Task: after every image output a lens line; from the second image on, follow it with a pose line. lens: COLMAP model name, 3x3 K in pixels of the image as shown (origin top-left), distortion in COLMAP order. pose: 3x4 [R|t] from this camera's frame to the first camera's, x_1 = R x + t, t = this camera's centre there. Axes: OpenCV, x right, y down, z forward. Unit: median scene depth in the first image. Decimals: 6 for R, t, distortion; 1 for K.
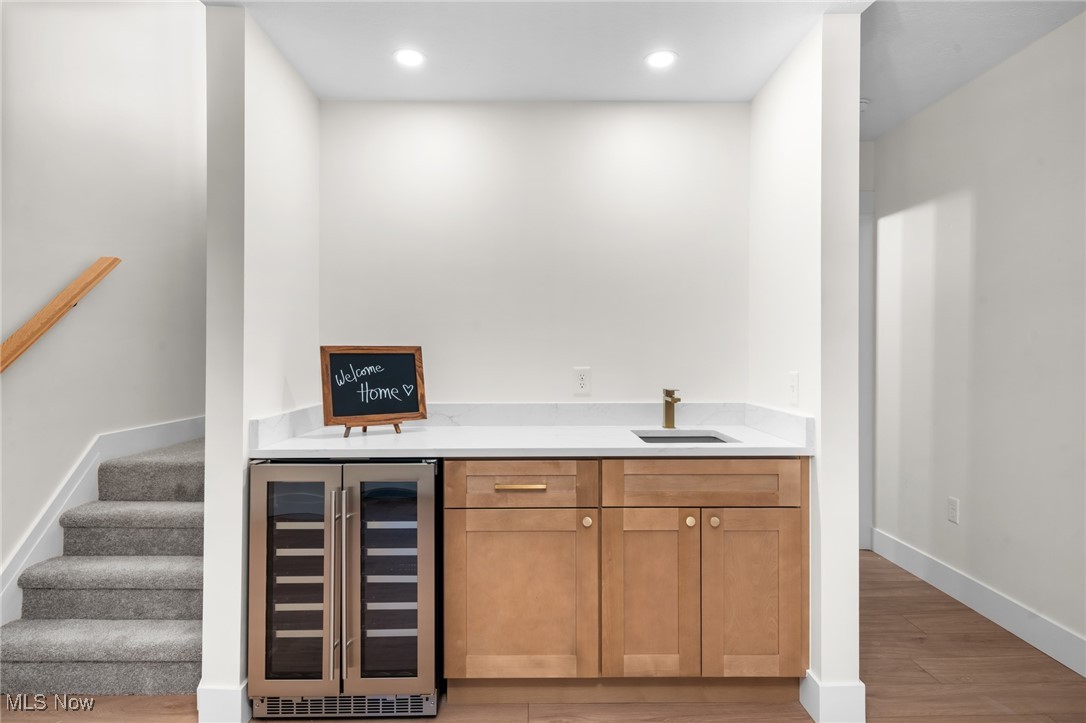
lens RADIAL K [[615.0, 0, 543.0], [0, 615.0, 361.5], [0, 0, 1]] dist [0.024814, 0.000118]
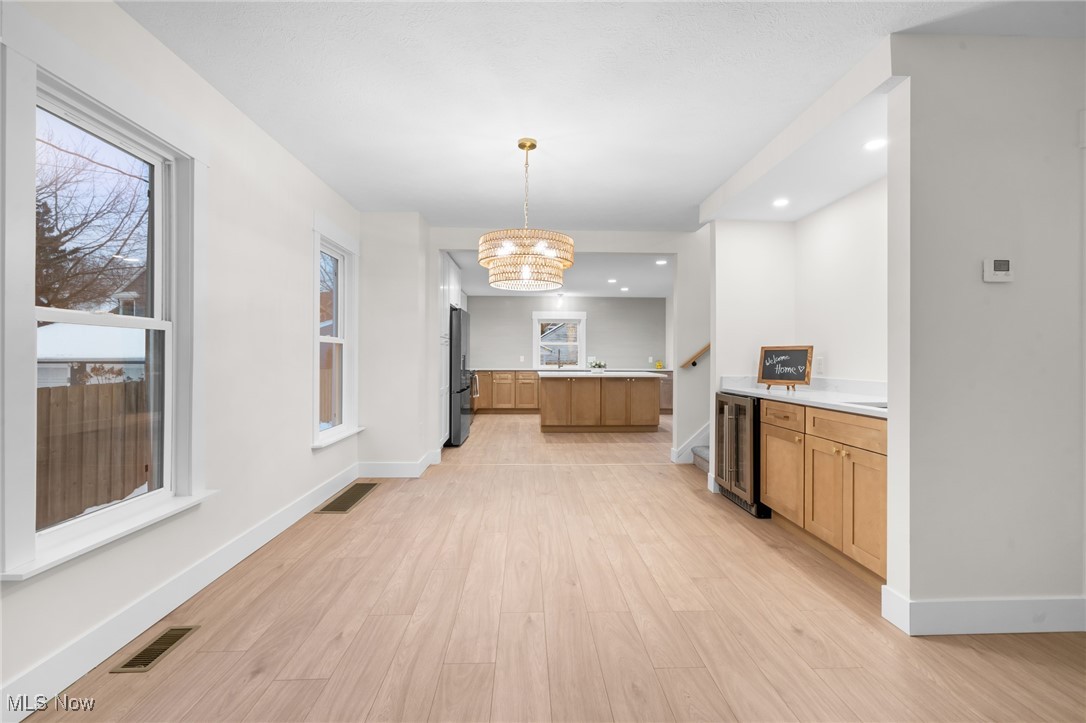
lens RADIAL K [[469.1, 0, 545.3], [0, 469.1, 356.1], [0, 0, 1]] dist [-0.001550, -0.000575]
pose [[0.045029, -0.004485, -0.998976, 1.217479], [-0.019245, 0.999800, -0.005356, 0.030738], [0.998800, 0.019466, 0.044933, 0.163251]]
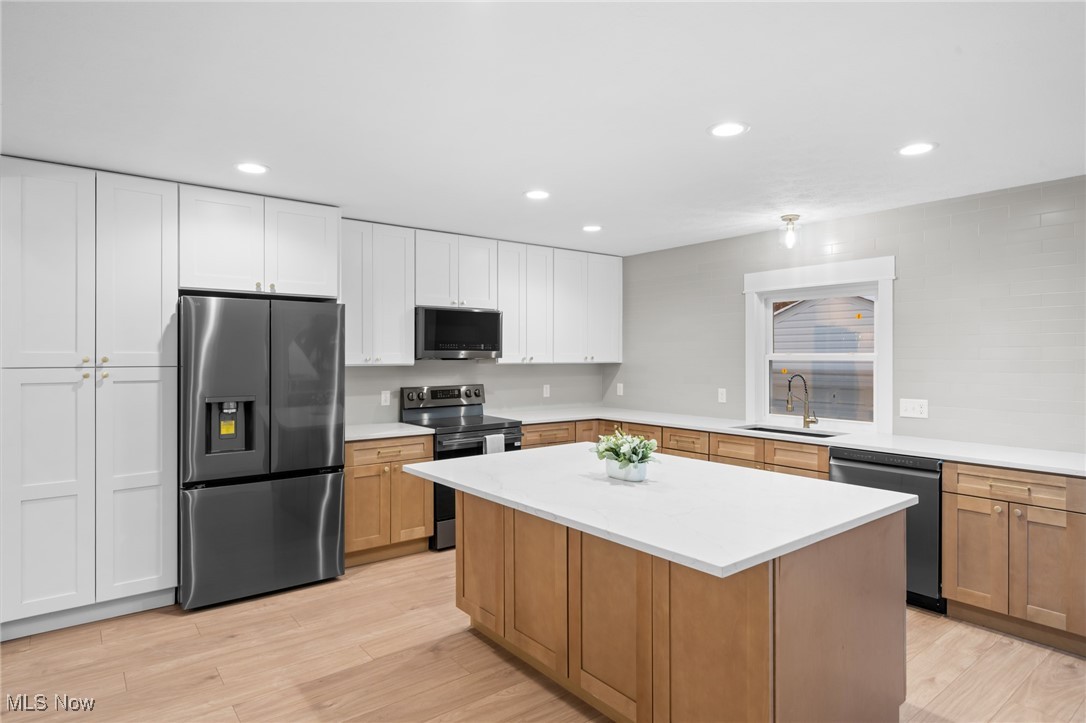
lens RADIAL K [[609.7, 0, 543.0], [0, 609.7, 361.5], [0, 0, 1]] dist [0.003546, 0.000783]
pose [[-0.786771, 0.003352, -0.617236, -1.177548], [-0.010847, 0.999756, 0.019256, -0.121894], [0.617150, 0.021845, -0.786542, 1.490072]]
